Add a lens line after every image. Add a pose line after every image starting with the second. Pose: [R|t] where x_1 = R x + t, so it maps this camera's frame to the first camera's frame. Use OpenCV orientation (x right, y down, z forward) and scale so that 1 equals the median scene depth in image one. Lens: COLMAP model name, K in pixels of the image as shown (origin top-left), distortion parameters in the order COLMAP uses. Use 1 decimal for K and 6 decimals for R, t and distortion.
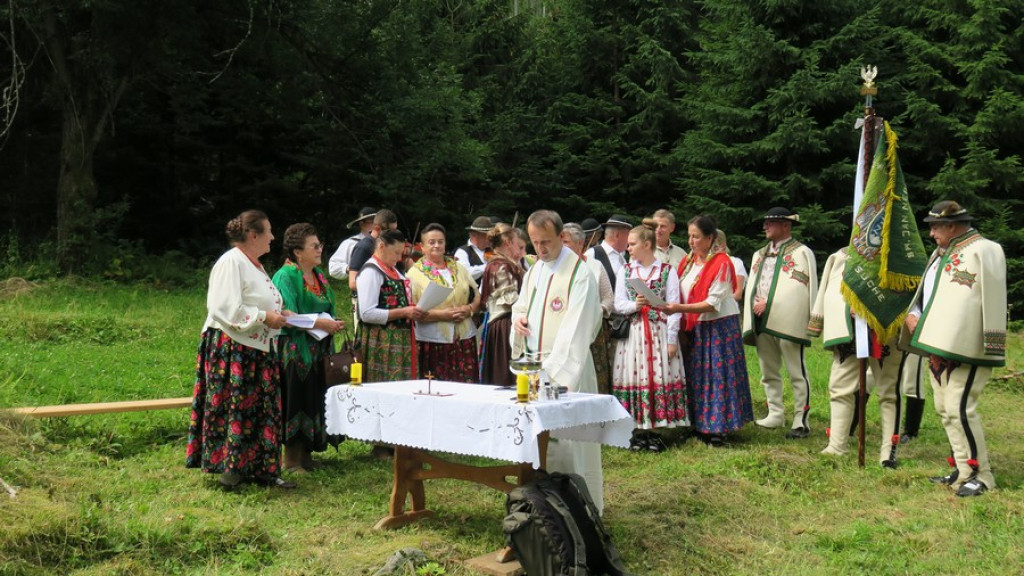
lens RADIAL K [[1054.6, 0, 515.7], [0, 1054.6, 294.8], [0, 0, 1]] dist [0.017044, 0.000000]
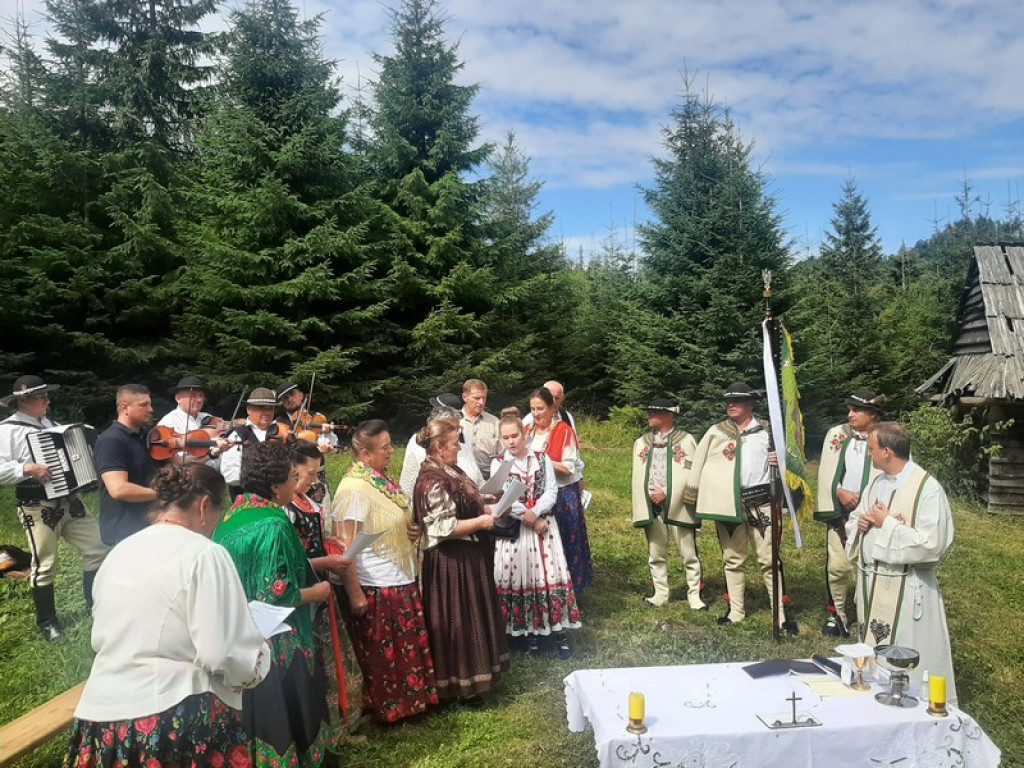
lens RADIAL K [[792.5, 0, 523.2], [0, 792.5, 389.0], [0, 0, 1]] dist [0.017320, -0.066441]
pose [[0.710434, -0.019535, 0.703492, -0.166408], [0.017823, 0.999793, 0.009765, -0.041698], [-0.703538, 0.005601, 0.710636, 0.238350]]
